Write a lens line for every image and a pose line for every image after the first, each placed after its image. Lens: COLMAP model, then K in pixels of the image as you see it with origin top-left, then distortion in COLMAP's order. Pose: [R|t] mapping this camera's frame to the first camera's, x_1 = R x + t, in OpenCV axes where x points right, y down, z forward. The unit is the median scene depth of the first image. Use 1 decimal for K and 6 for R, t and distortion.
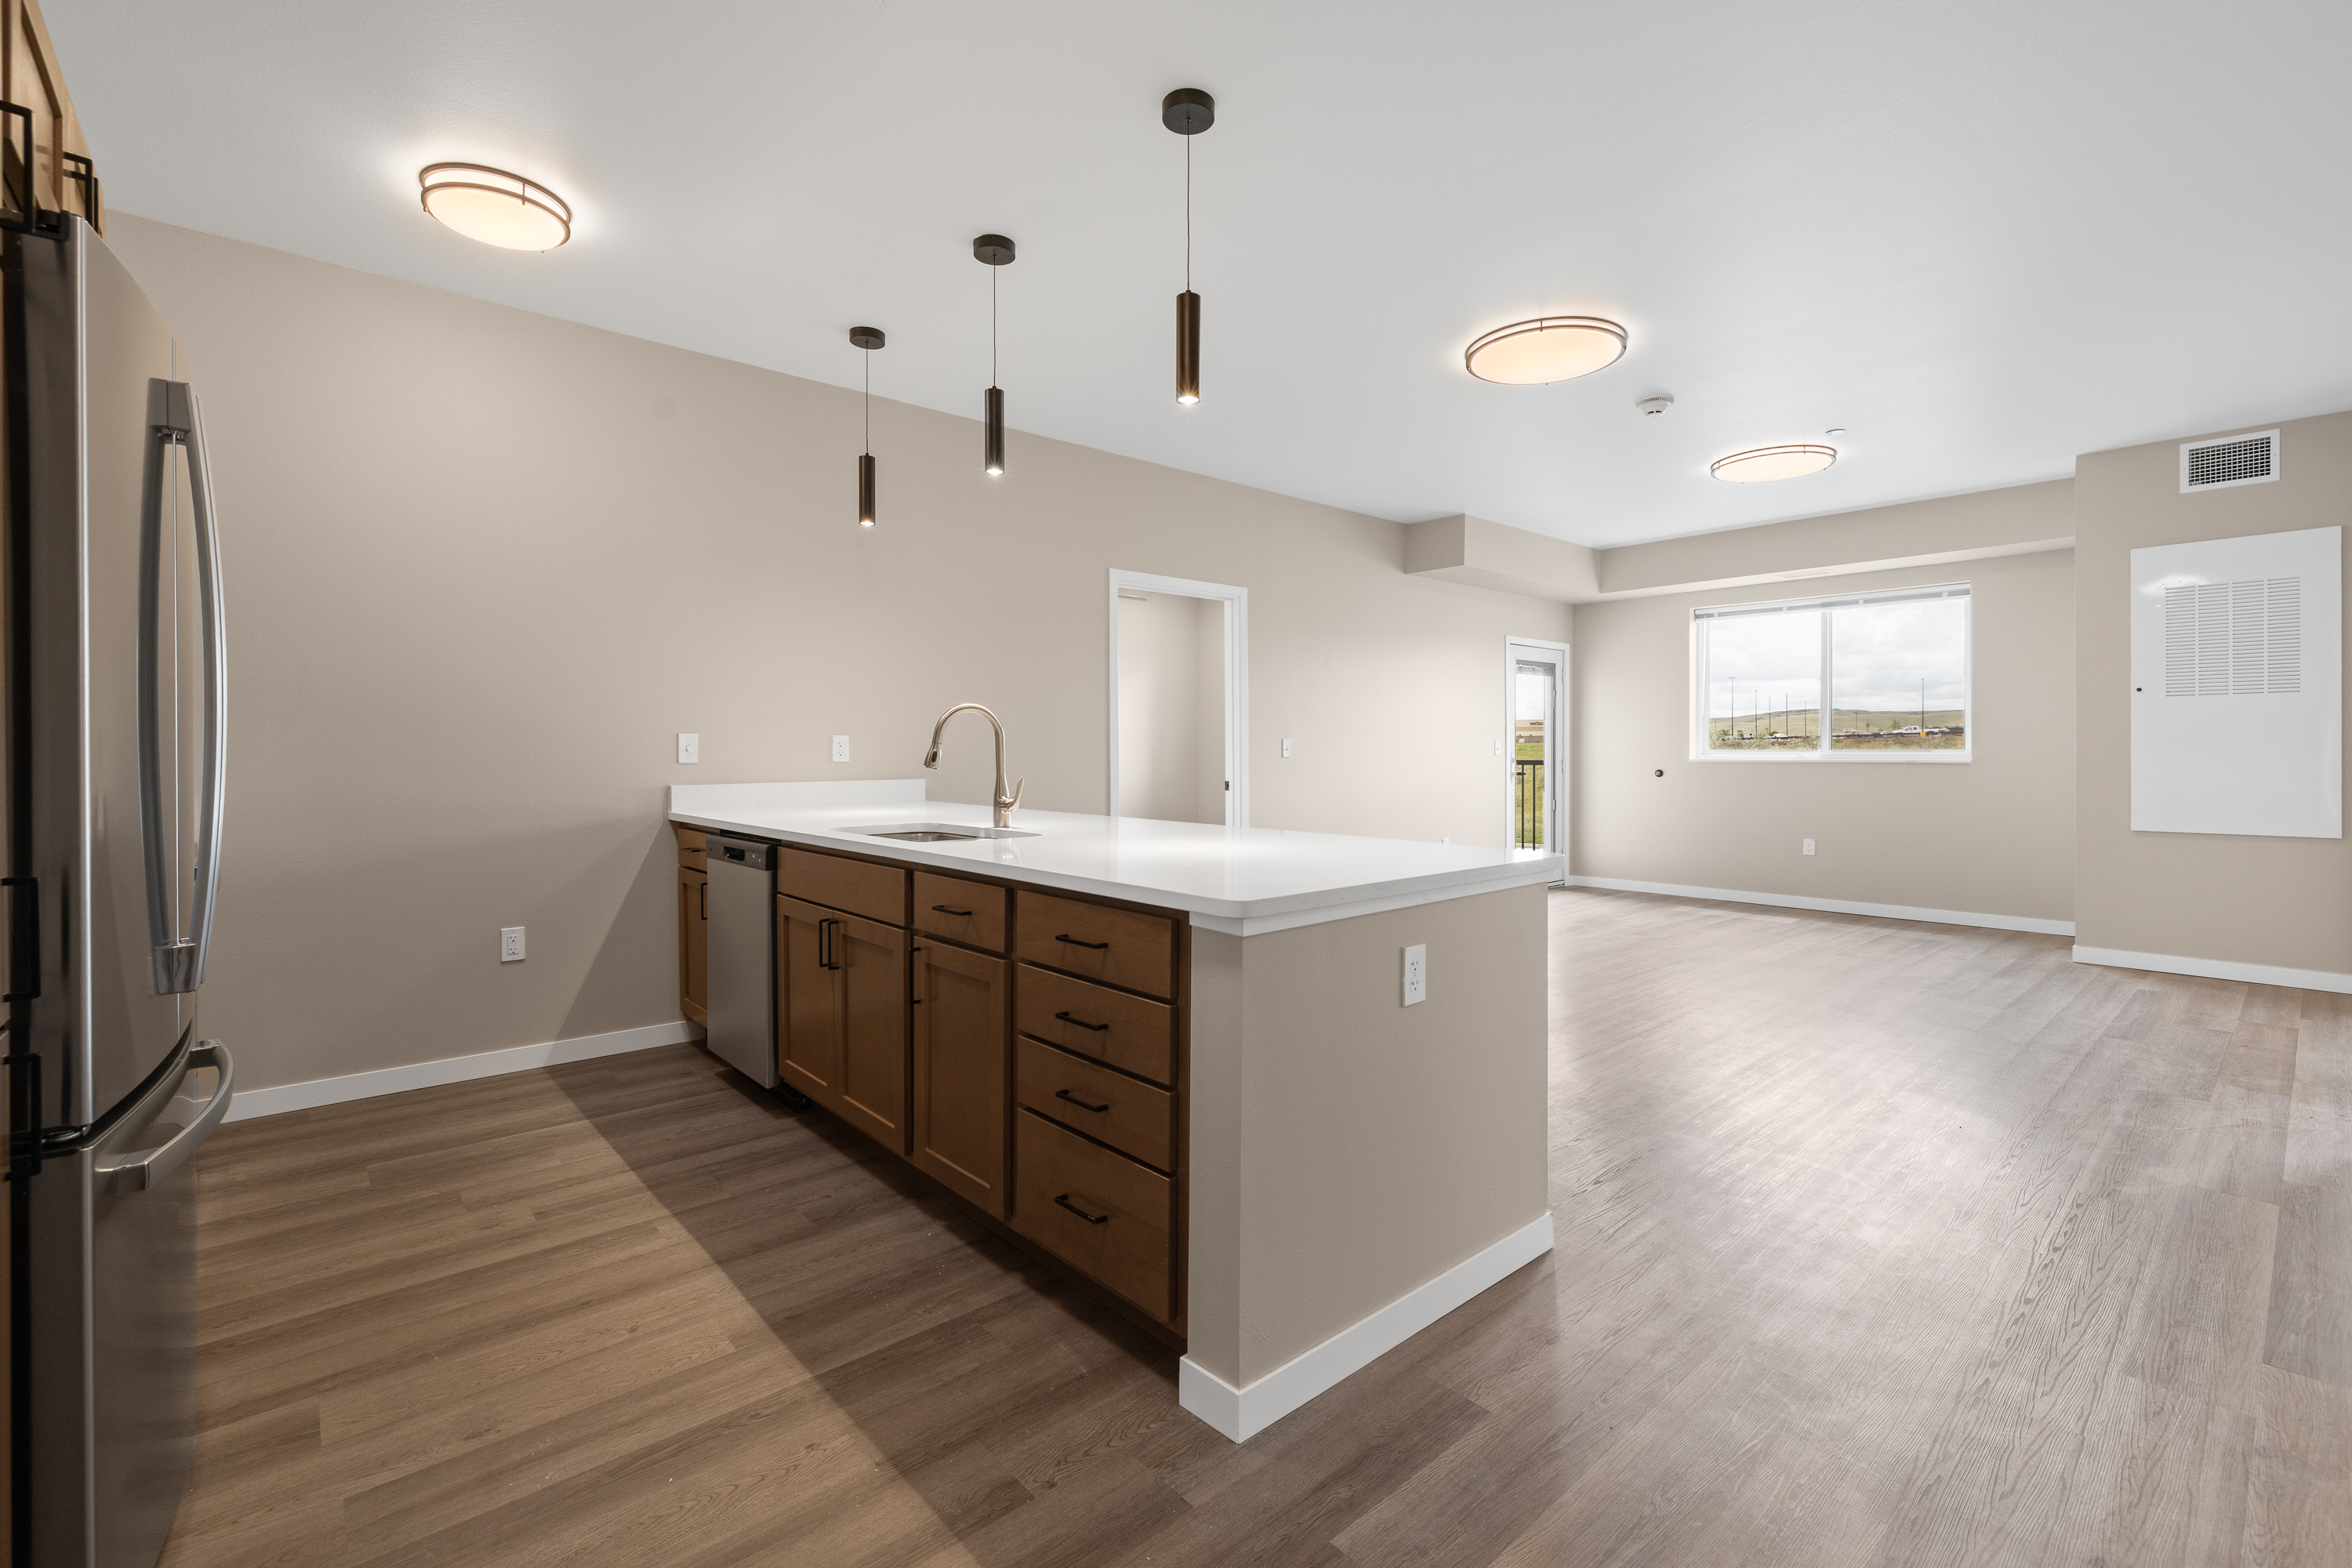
lens RADIAL K [[1025.9, 0, 1191.4], [0, 1025.9, 761.2], [0, 0, 1]] dist [-0.000781, 0.000284]
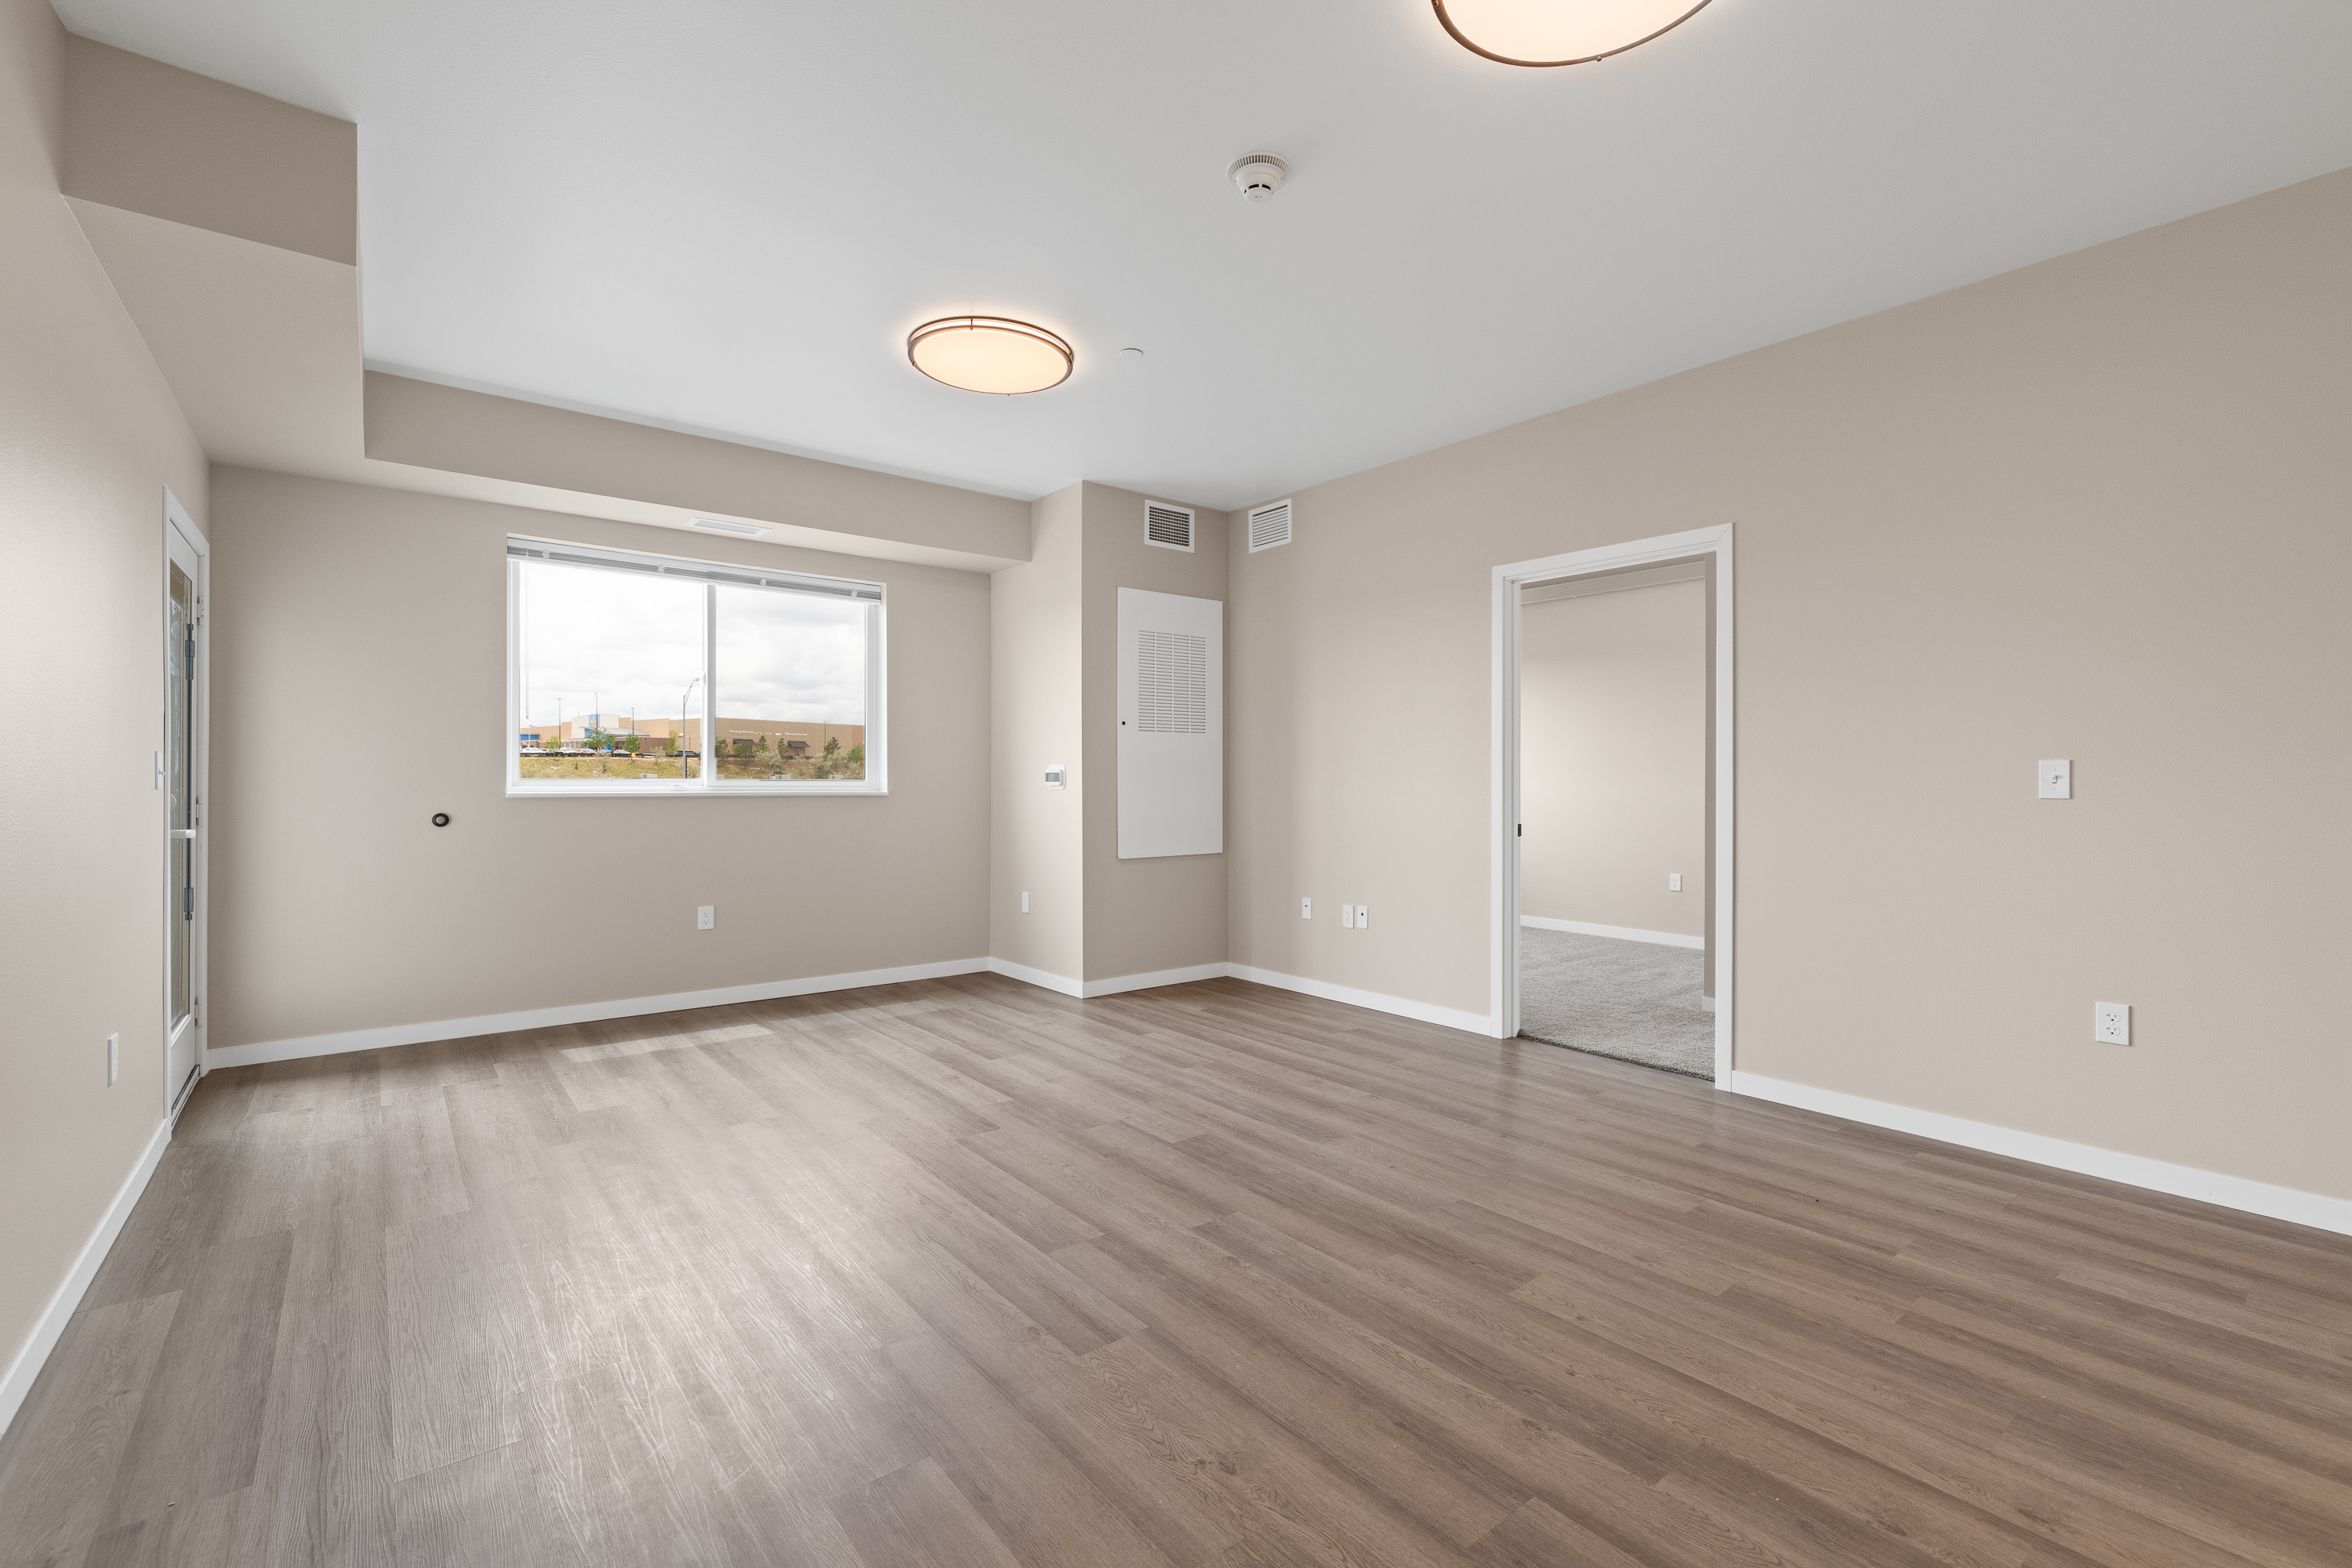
lens RADIAL K [[1013.6, 0, 1189.2], [0, 1013.6, 781.0], [0, 0, 1]] dist [-0.002545, -0.000410]
pose [[0.048491, 0.002369, 0.998821, -0.076441], [0.005927, 0.999979, -0.002660, -0.006236], [-0.998806, 0.006049, 0.048476, 0.681628]]
